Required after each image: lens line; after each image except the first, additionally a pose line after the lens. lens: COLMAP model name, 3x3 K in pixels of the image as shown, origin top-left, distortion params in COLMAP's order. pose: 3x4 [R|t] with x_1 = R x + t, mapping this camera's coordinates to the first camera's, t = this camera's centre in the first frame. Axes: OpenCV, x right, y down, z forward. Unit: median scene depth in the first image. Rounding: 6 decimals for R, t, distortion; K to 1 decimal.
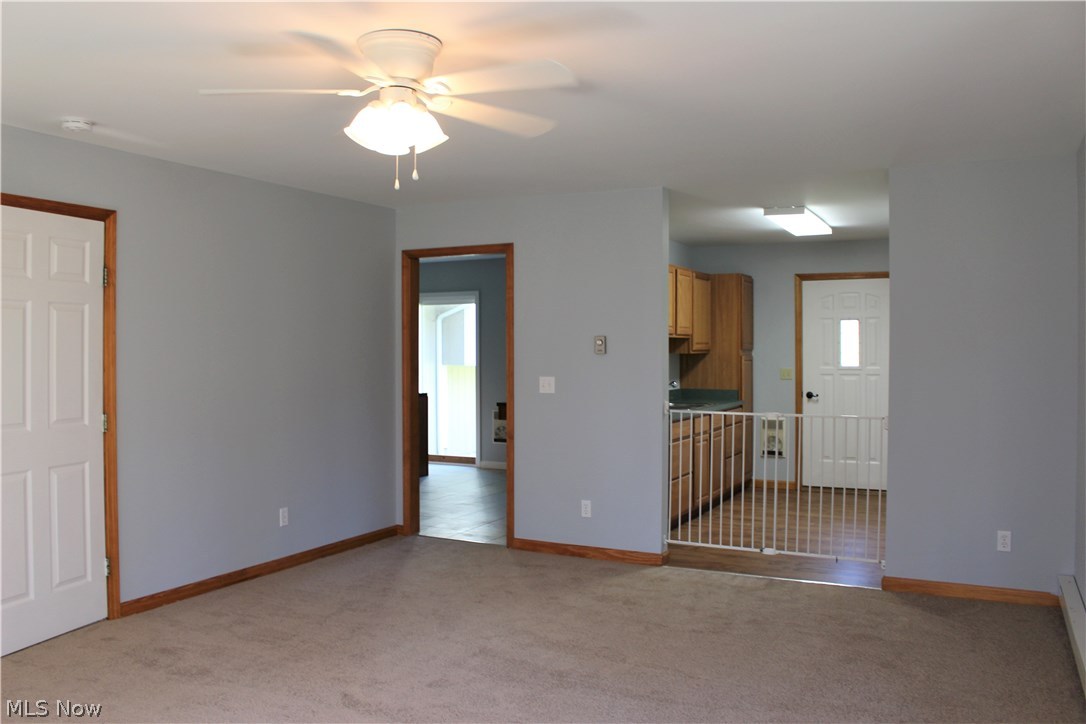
lens RADIAL K [[948.6, 0, 537.1], [0, 948.6, 360.4], [0, 0, 1]] dist [-0.113651, 0.054550]
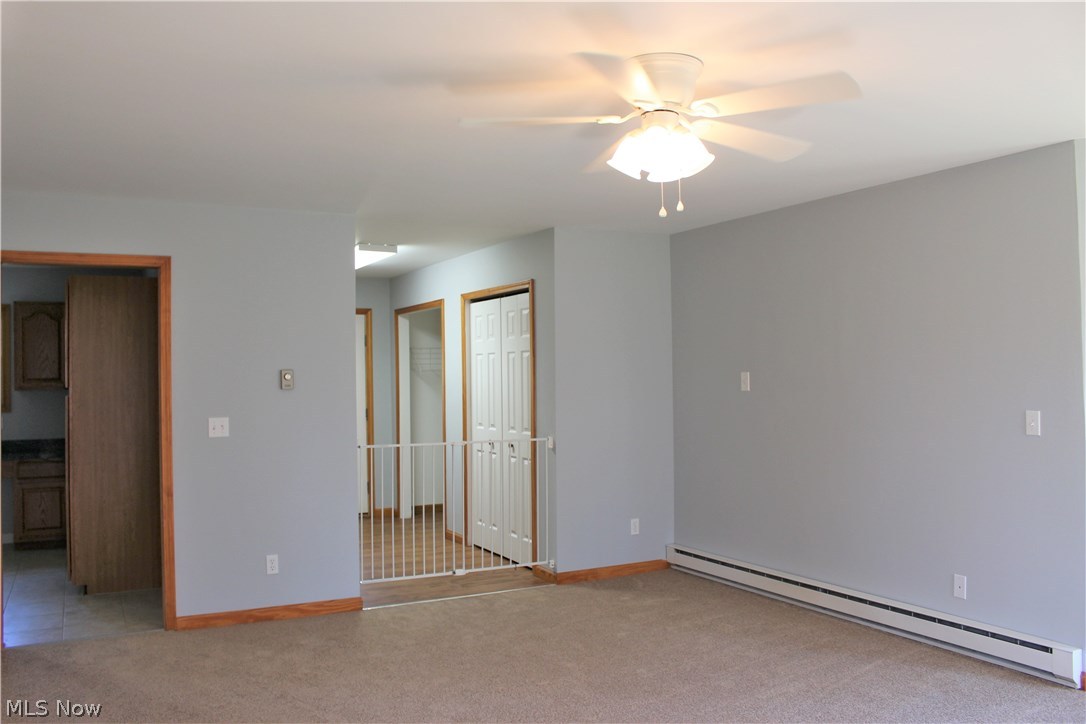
lens RADIAL K [[948.6, 0, 536.7], [0, 948.6, 368.4], [0, 0, 1]] dist [-0.113651, 0.054550]
pose [[0.541476, 0.000968, 0.840716, -0.561321], [0.022967, 0.999609, -0.015943, -0.006989], [-0.840402, 0.027941, 0.541242, 0.319790]]
